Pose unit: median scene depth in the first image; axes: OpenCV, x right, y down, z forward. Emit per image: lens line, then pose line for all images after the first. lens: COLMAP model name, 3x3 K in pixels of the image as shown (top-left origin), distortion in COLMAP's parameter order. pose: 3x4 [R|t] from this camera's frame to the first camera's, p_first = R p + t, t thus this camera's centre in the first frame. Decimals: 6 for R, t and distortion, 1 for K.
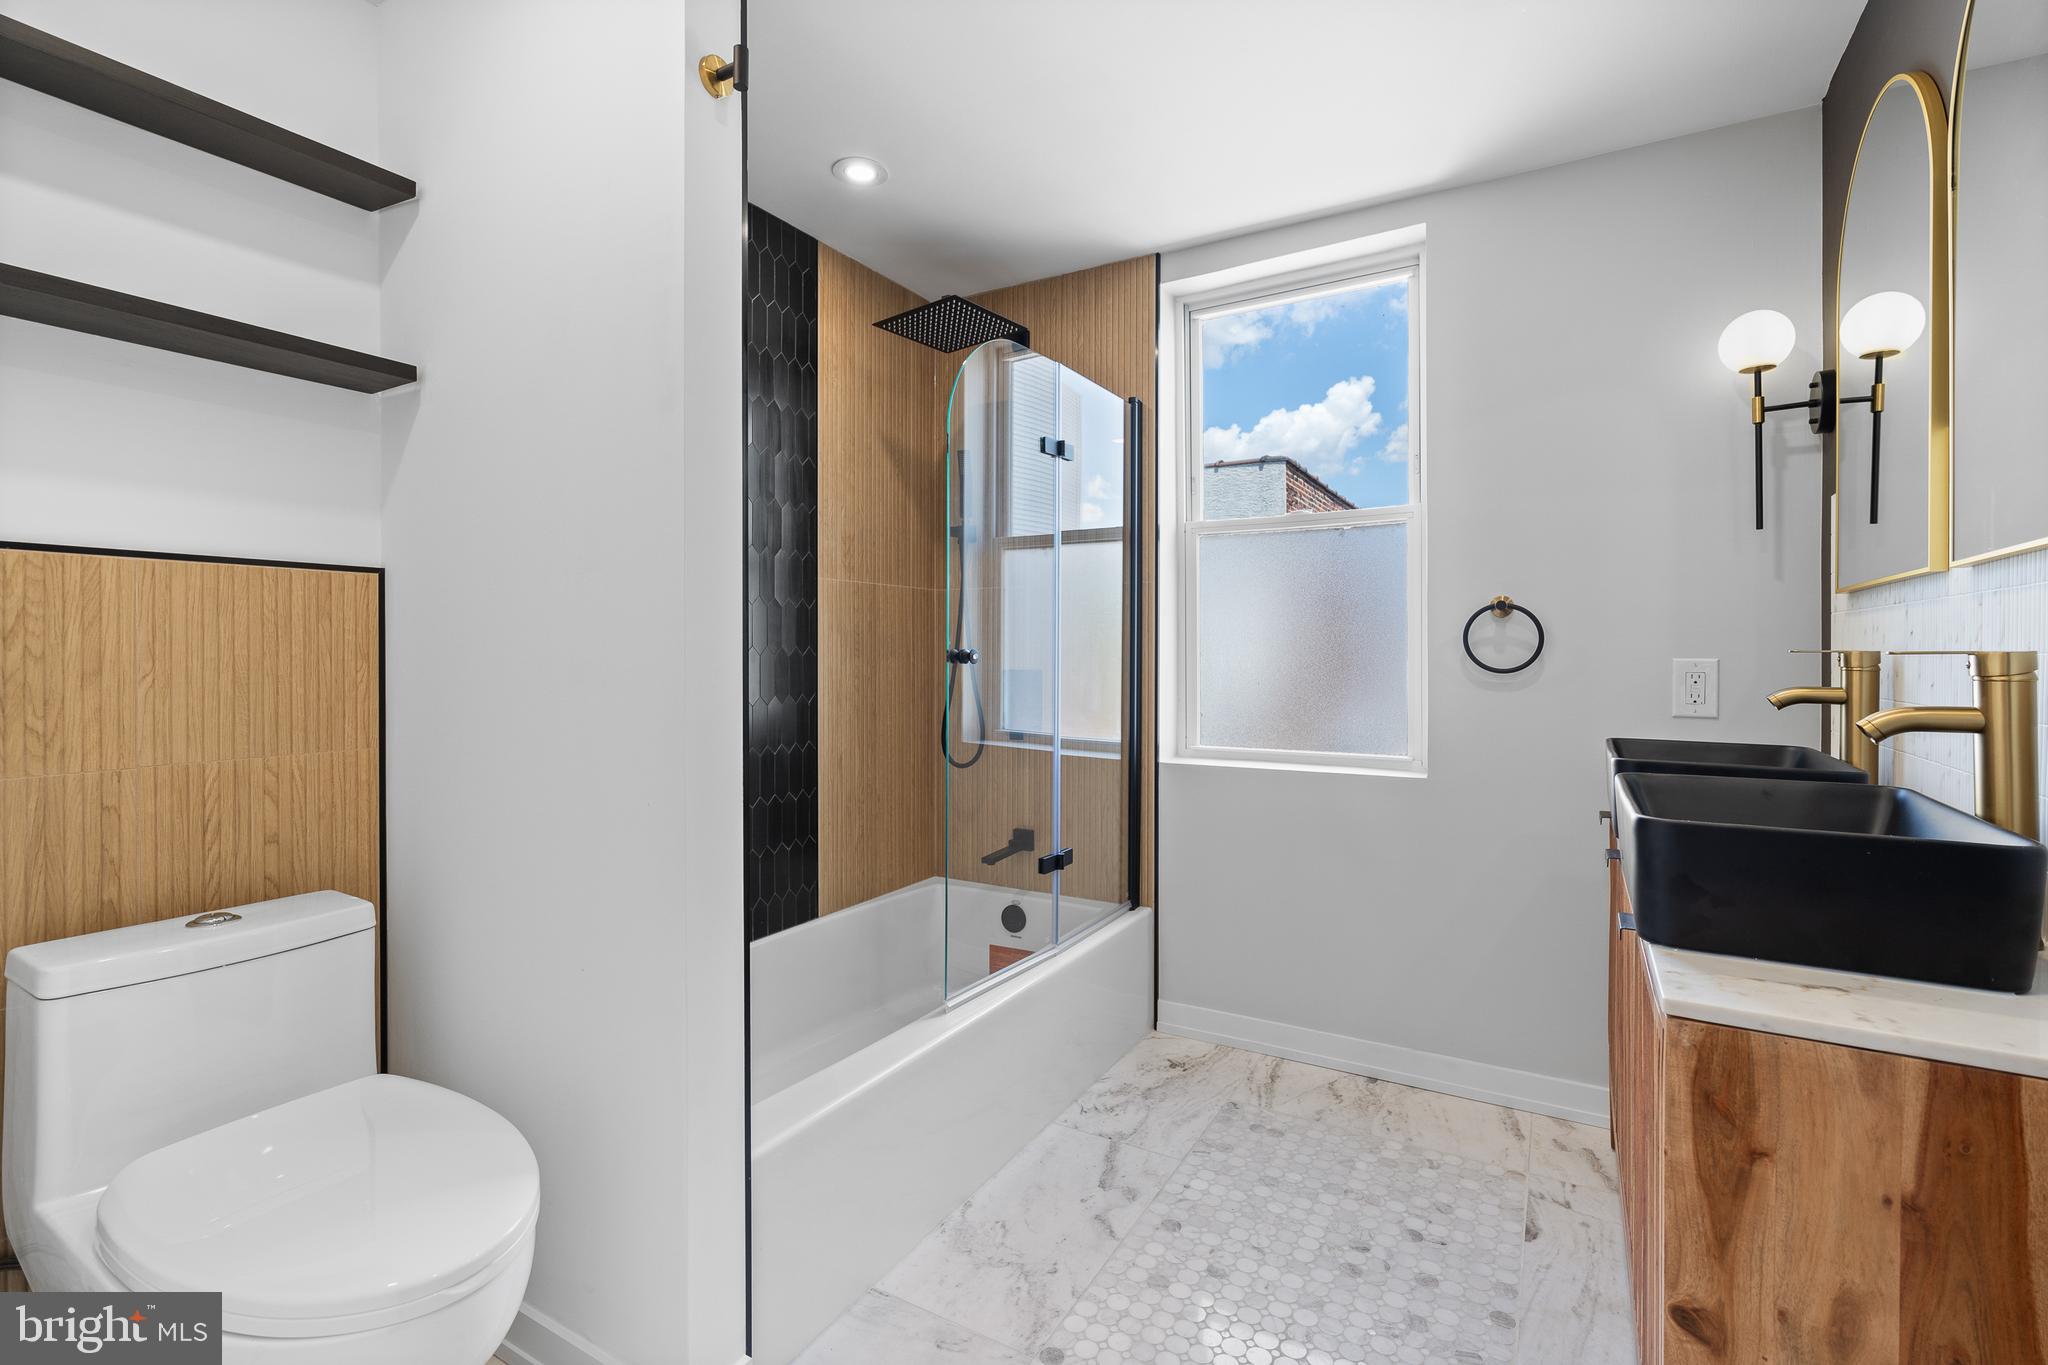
lens RADIAL K [[918.3, 0, 1023.8], [0, 918.3, 653.6], [0, 0, 1]] dist [-0.002233, -0.000578]
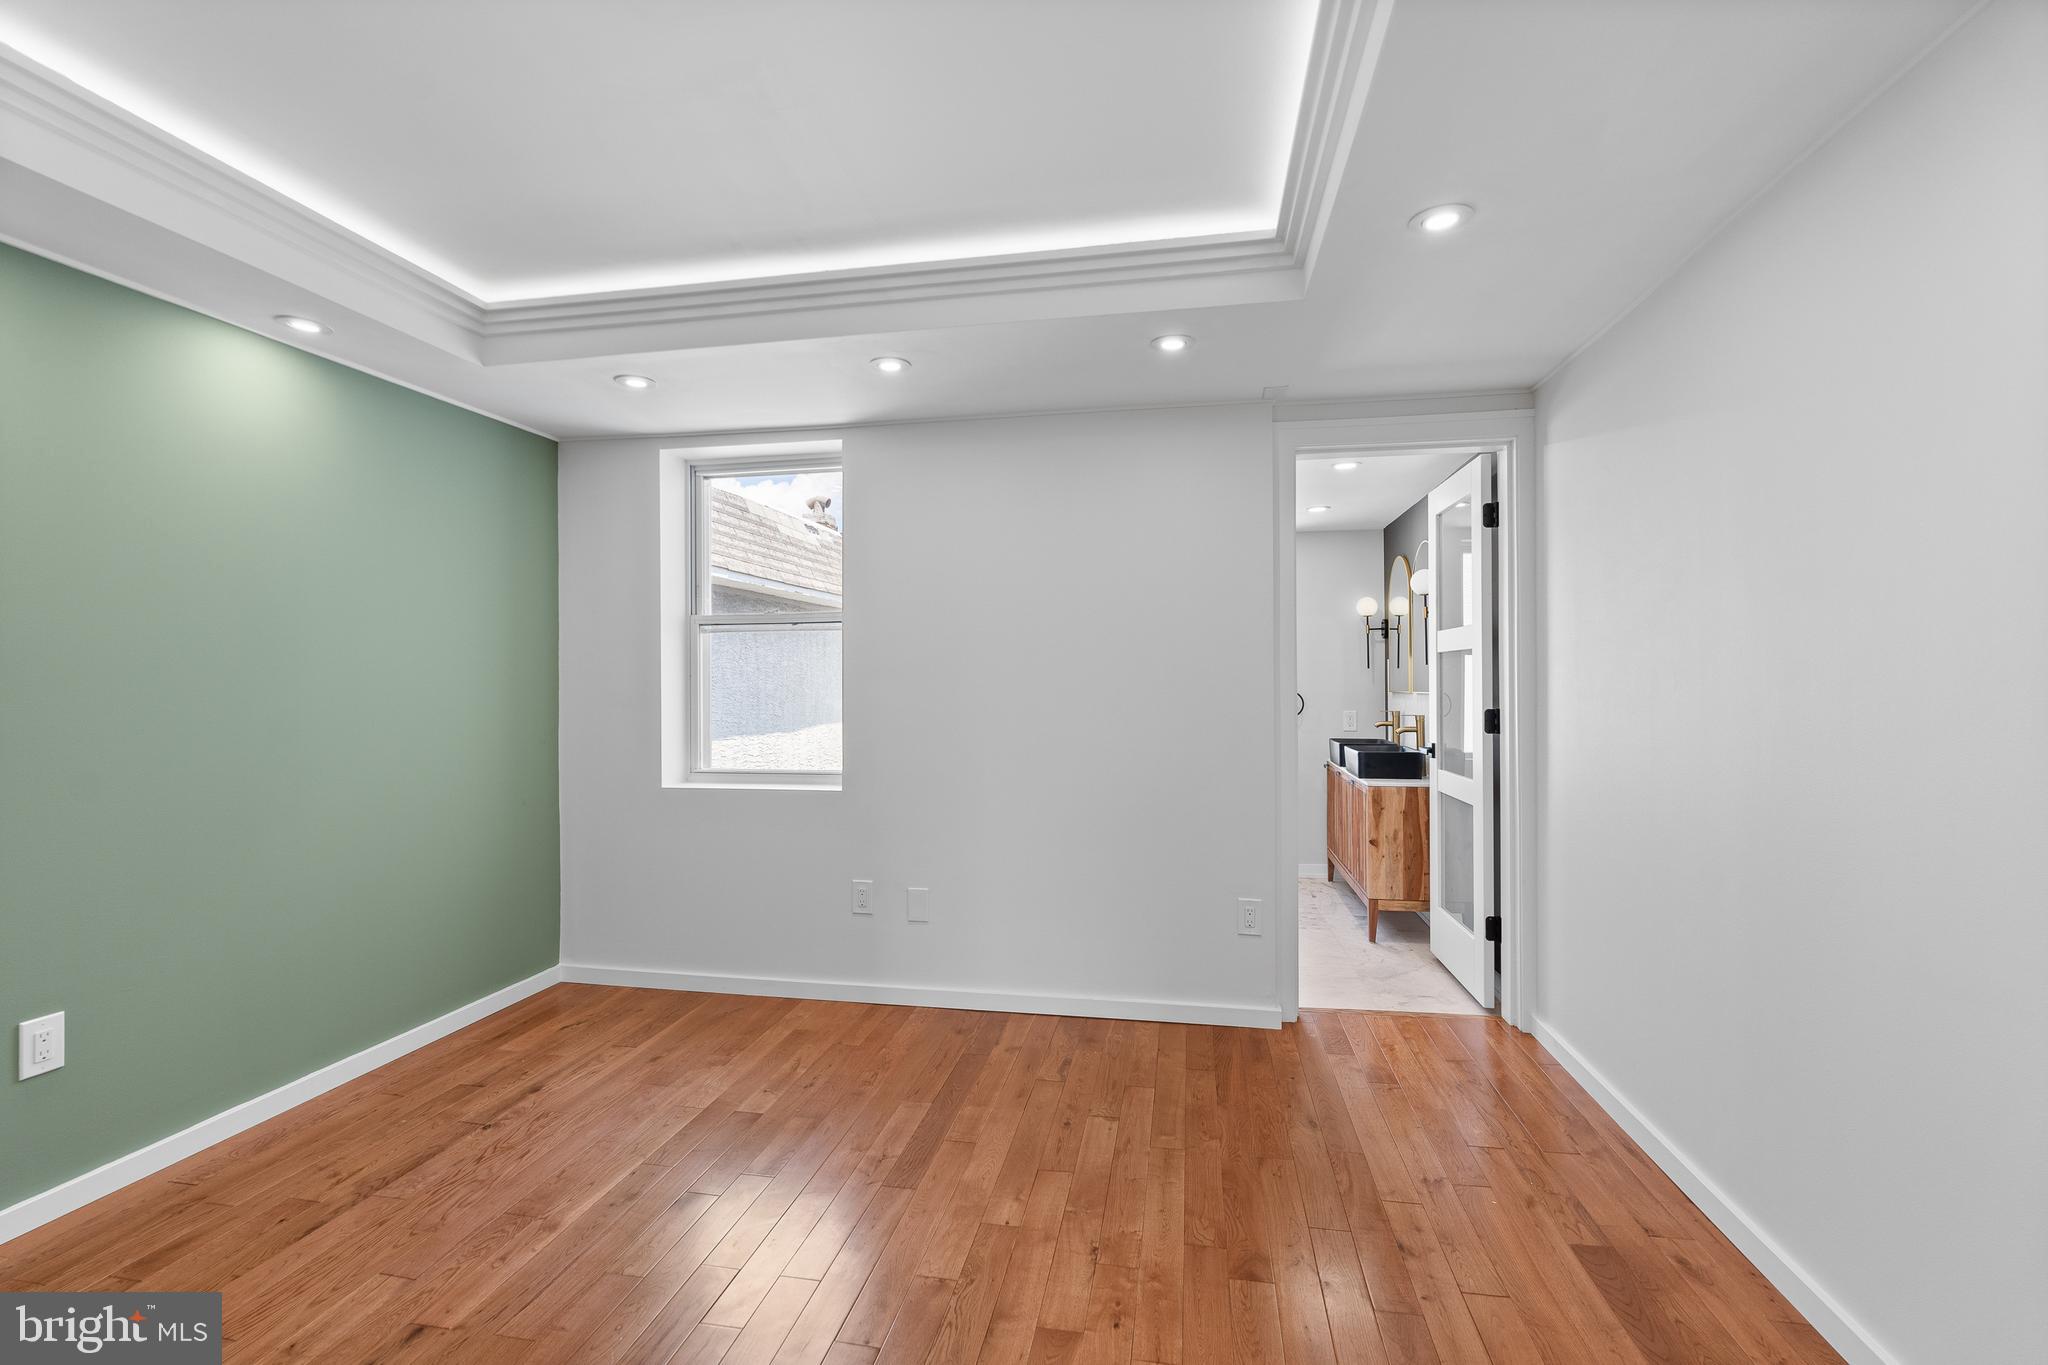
lens RADIAL K [[924.0, 0, 1020.0], [0, 924.0, 673.6], [0, 0, 1]] dist [0.000577, 0.000121]
pose [[0.937186, -0.001787, 0.348826, -1.816764], [0.005827, 0.999928, -0.010534, -0.127719], [-0.348782, 0.011905, 0.937128, -1.977342]]
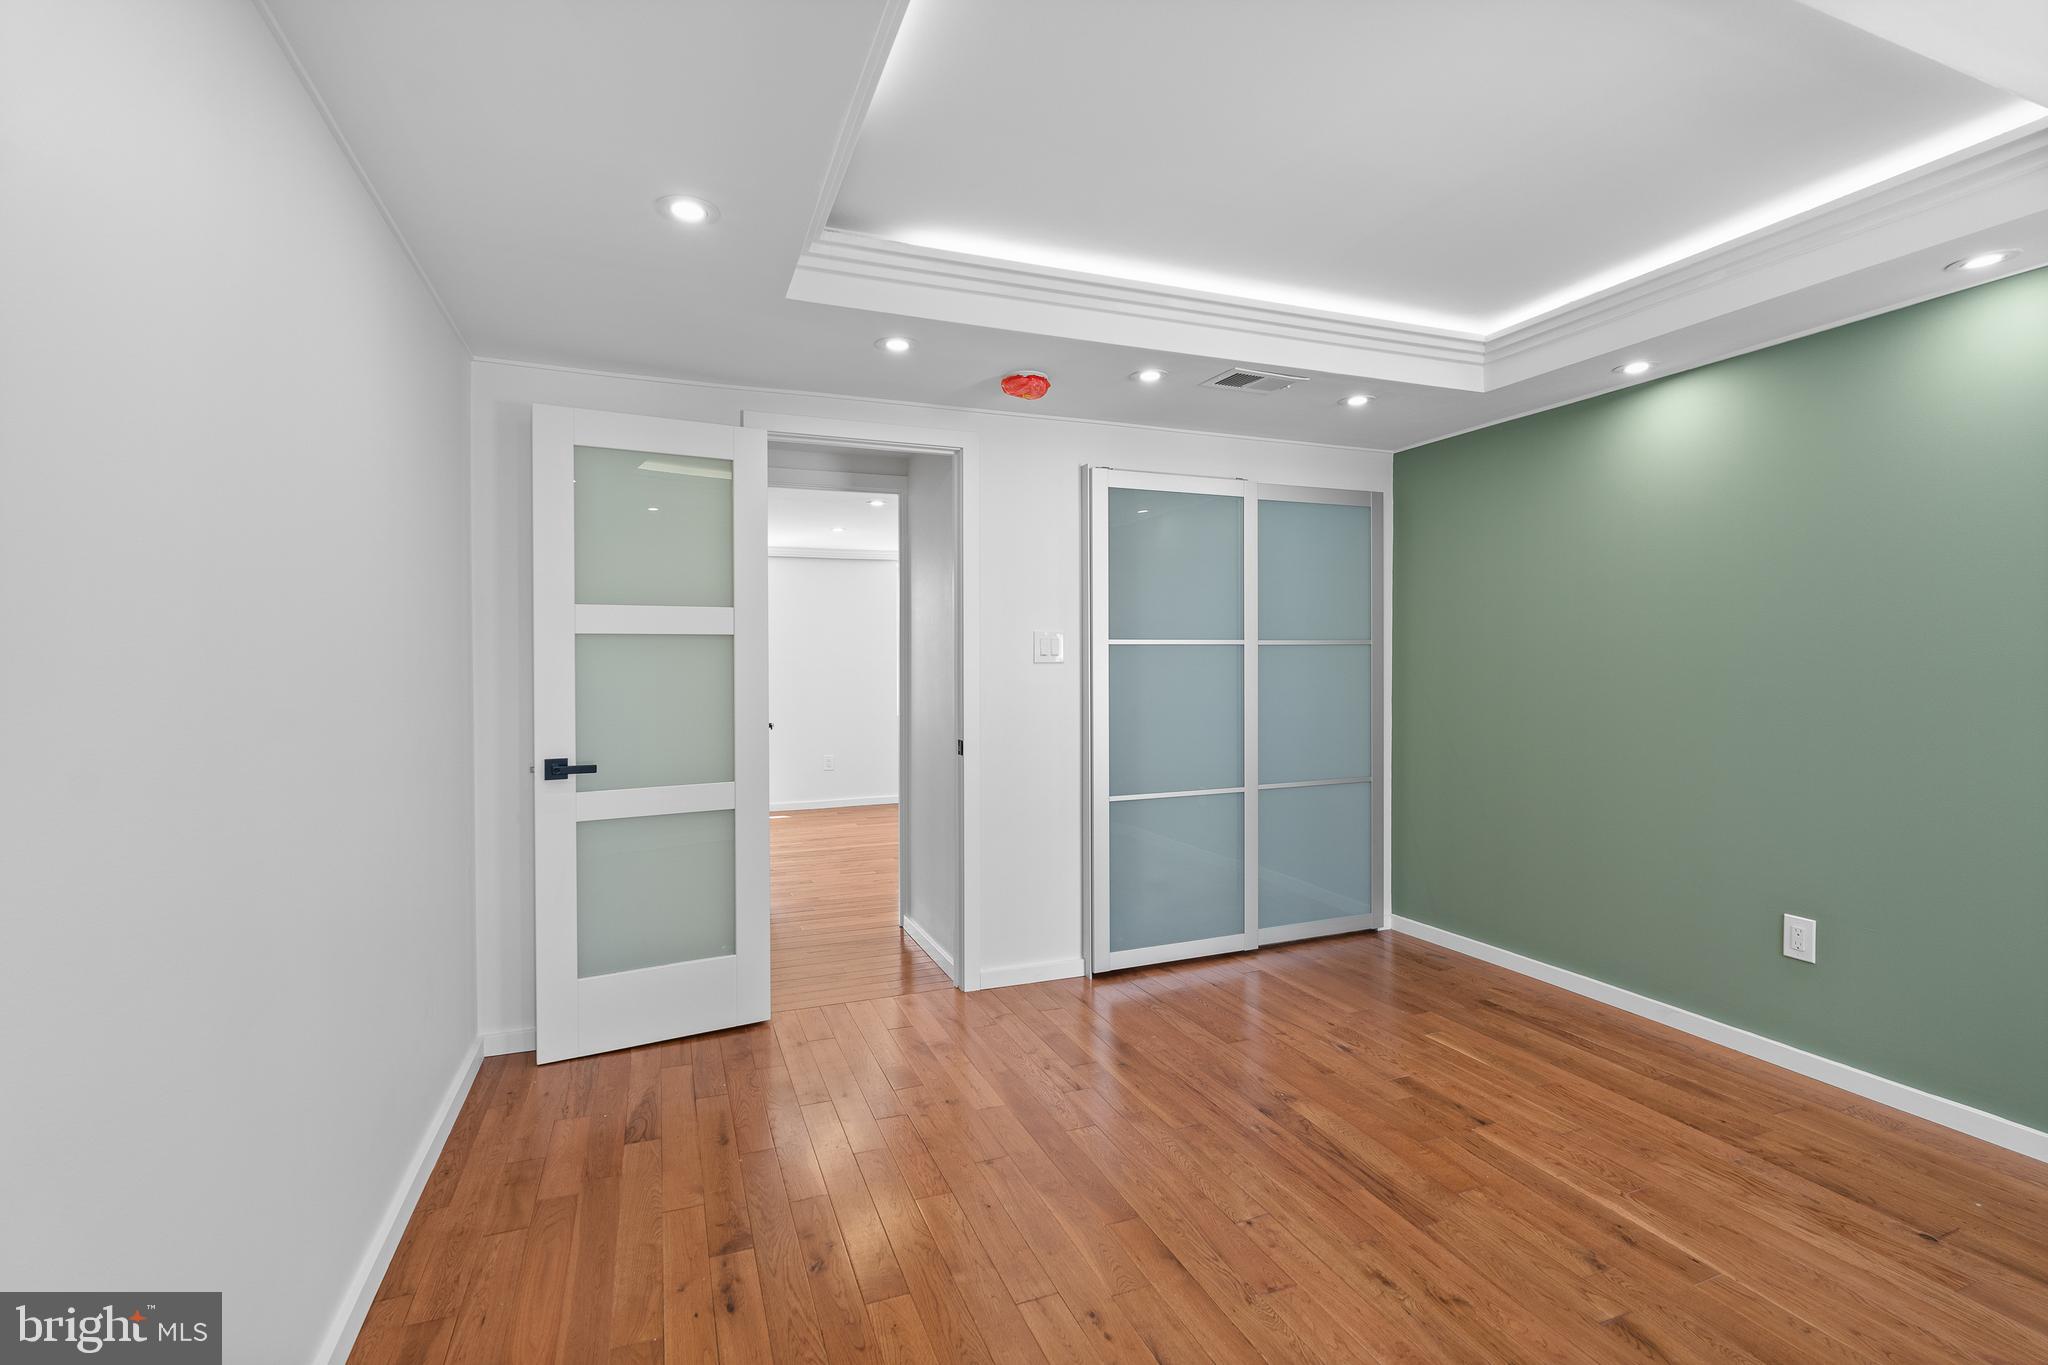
lens RADIAL K [[924.0, 0, 1020.0], [0, 924.0, 673.6], [0, 0, 1]] dist [0.000577, 0.000121]
pose [[-0.609530, 0.008662, -0.792716, 4.186789], [-0.000276, 0.999938, 0.011139, -0.175623], [0.792763, 0.007008, -0.609490, 4.848129]]
